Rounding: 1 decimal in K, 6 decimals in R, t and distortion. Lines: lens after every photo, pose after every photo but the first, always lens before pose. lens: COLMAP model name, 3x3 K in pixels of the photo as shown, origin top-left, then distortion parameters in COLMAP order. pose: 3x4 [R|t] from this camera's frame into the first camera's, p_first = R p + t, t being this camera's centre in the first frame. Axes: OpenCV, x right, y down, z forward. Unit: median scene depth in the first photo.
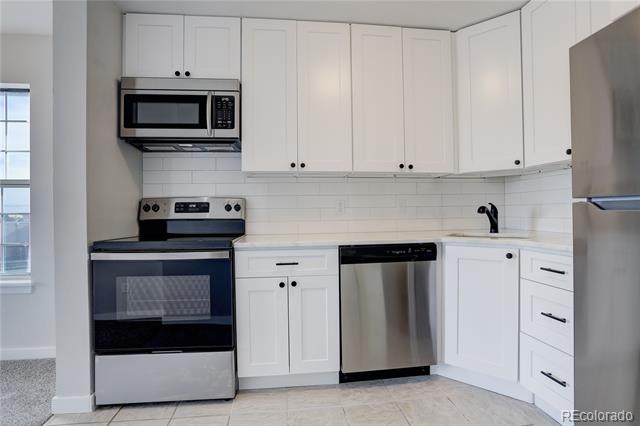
lens RADIAL K [[313.5, 0, 321.1], [0, 313.5, 210.8], [0, 0, 1]] dist [-0.033922, 0.007077]
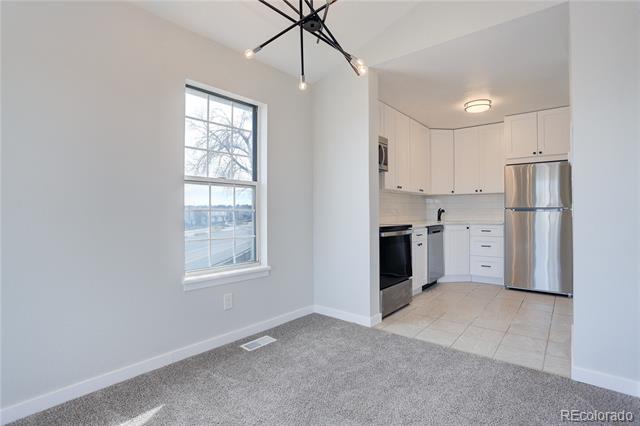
lens RADIAL K [[313.5, 0, 316.3], [0, 313.5, 210.8], [0, 0, 1]] dist [-0.033922, 0.007077]
pose [[0.748158, 0.011085, 0.663428, -1.868816], [0.002113, 0.999816, -0.019088, 0.040807], [-0.663517, 0.015683, 0.747997, -0.057156]]
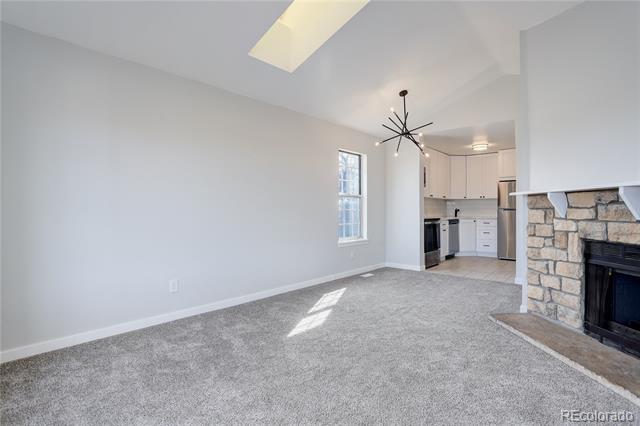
lens RADIAL K [[313.5, 0, 318.3], [0, 313.5, 211.7], [0, 0, 1]] dist [-0.033922, 0.007077]
pose [[0.770119, 0.007056, 0.637862, -3.135879], [-0.000456, 0.999945, -0.010511, 0.055135], [-0.637900, 0.007804, 0.770079, -0.669202]]
